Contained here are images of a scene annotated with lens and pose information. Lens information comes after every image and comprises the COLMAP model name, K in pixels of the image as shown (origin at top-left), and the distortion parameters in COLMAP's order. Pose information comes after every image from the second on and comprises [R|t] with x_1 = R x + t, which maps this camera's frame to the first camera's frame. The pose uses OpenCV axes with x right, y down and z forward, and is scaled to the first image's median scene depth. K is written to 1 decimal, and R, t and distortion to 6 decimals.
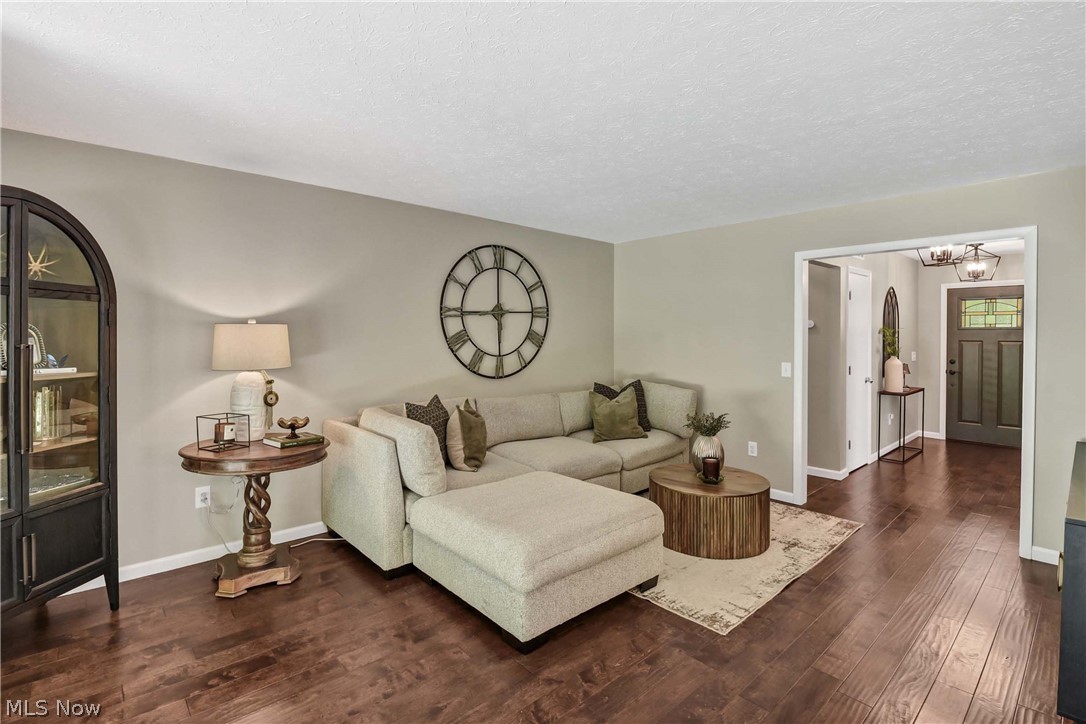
lens RADIAL K [[506.1, 0, 536.5], [0, 506.1, 355.3], [0, 0, 1]] dist [0.000857, -0.009927]
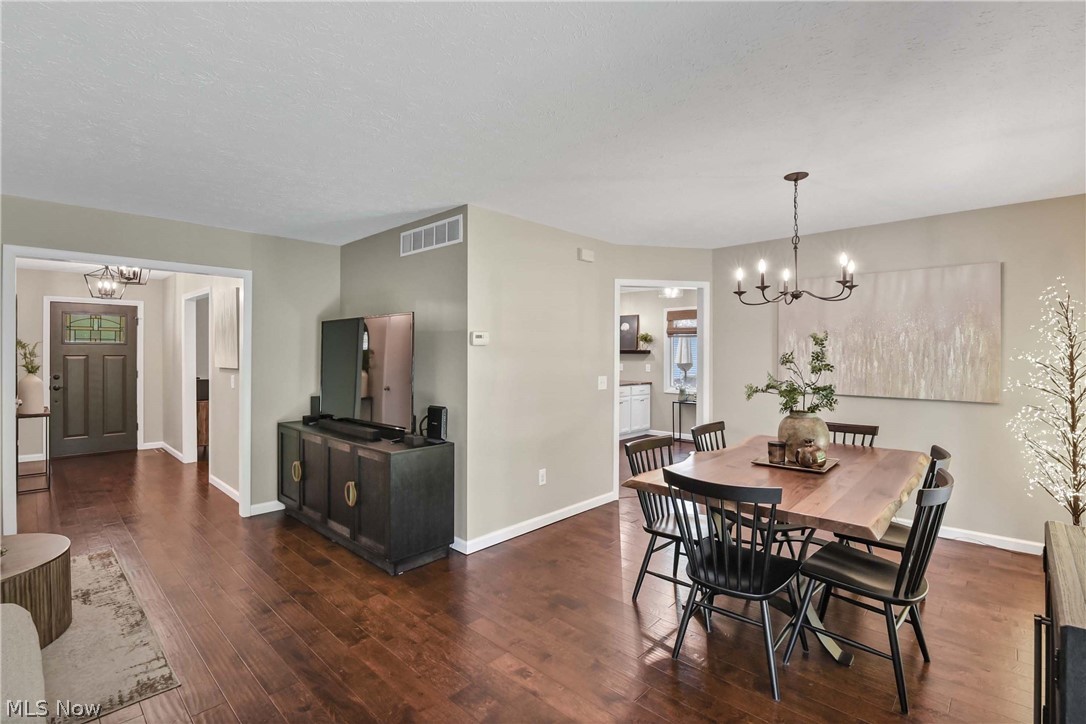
lens RADIAL K [[500.1, 0, 540.2], [0, 500.1, 363.9], [0, 0, 1]] dist [-0.001704, -0.011837]
pose [[-0.087566, -0.026471, 0.995807, -0.246693], [0.035898, 0.998914, 0.029711, -0.008945], [-0.995512, 0.038349, -0.086520, 0.190079]]
